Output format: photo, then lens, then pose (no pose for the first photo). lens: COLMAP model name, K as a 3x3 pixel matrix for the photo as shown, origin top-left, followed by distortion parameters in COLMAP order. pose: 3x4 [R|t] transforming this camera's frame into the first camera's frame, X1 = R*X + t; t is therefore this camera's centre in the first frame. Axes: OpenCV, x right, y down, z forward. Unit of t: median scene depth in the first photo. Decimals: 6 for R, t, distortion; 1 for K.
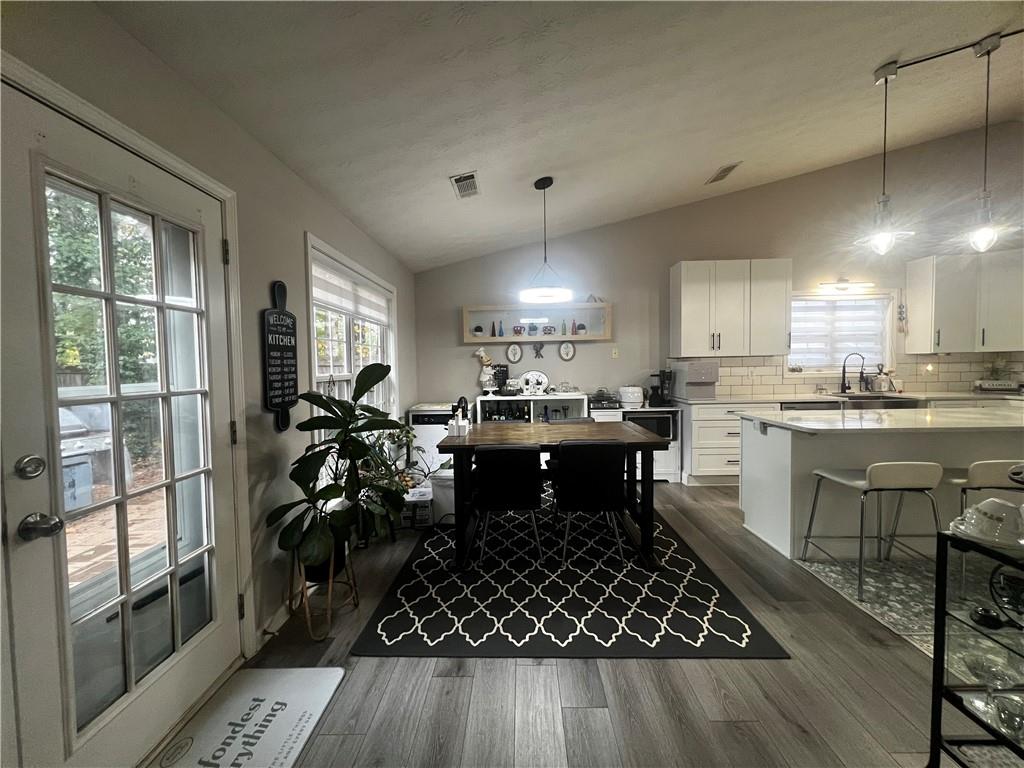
lens RADIAL K [[409.2, 0, 509.2], [0, 409.2, 382.2], [0, 0, 1]] dist [-0.002083, 0.001055]
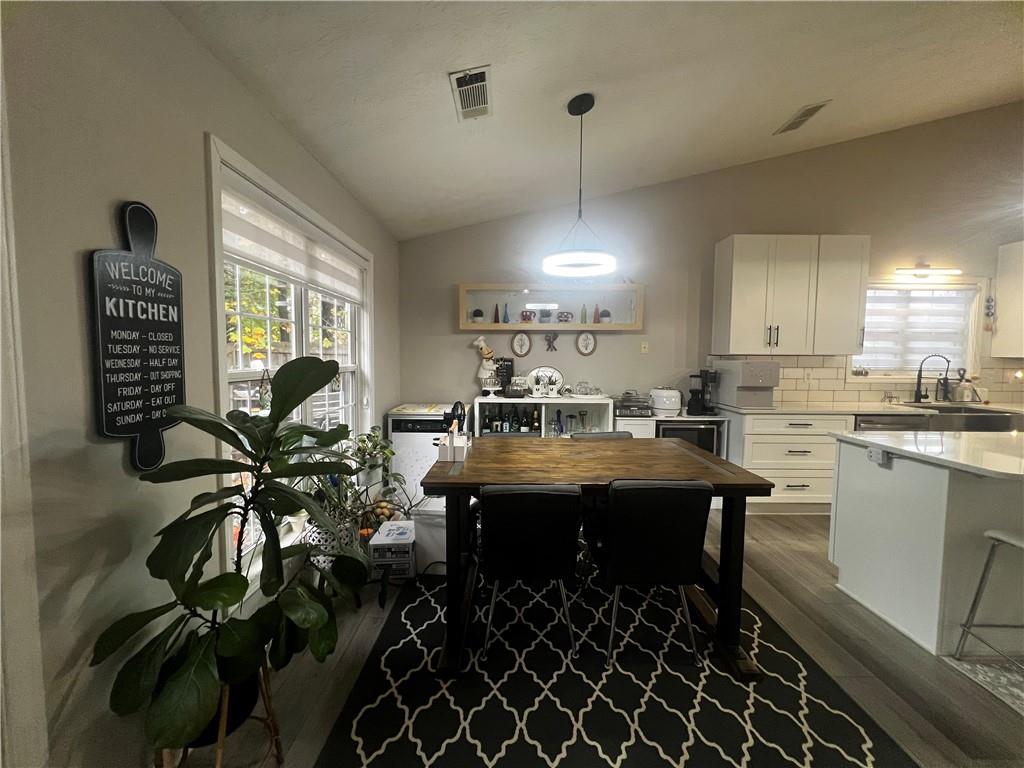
lens RADIAL K [[409.2, 0, 509.1], [0, 409.2, 381.6], [0, 0, 1]] dist [-0.002083, 0.001055]
pose [[0.999393, 0.022888, 0.026272, -0.044552], [-0.023414, 0.999528, 0.019892, -0.018040], [-0.025804, -0.020495, 0.999457, 0.268300]]
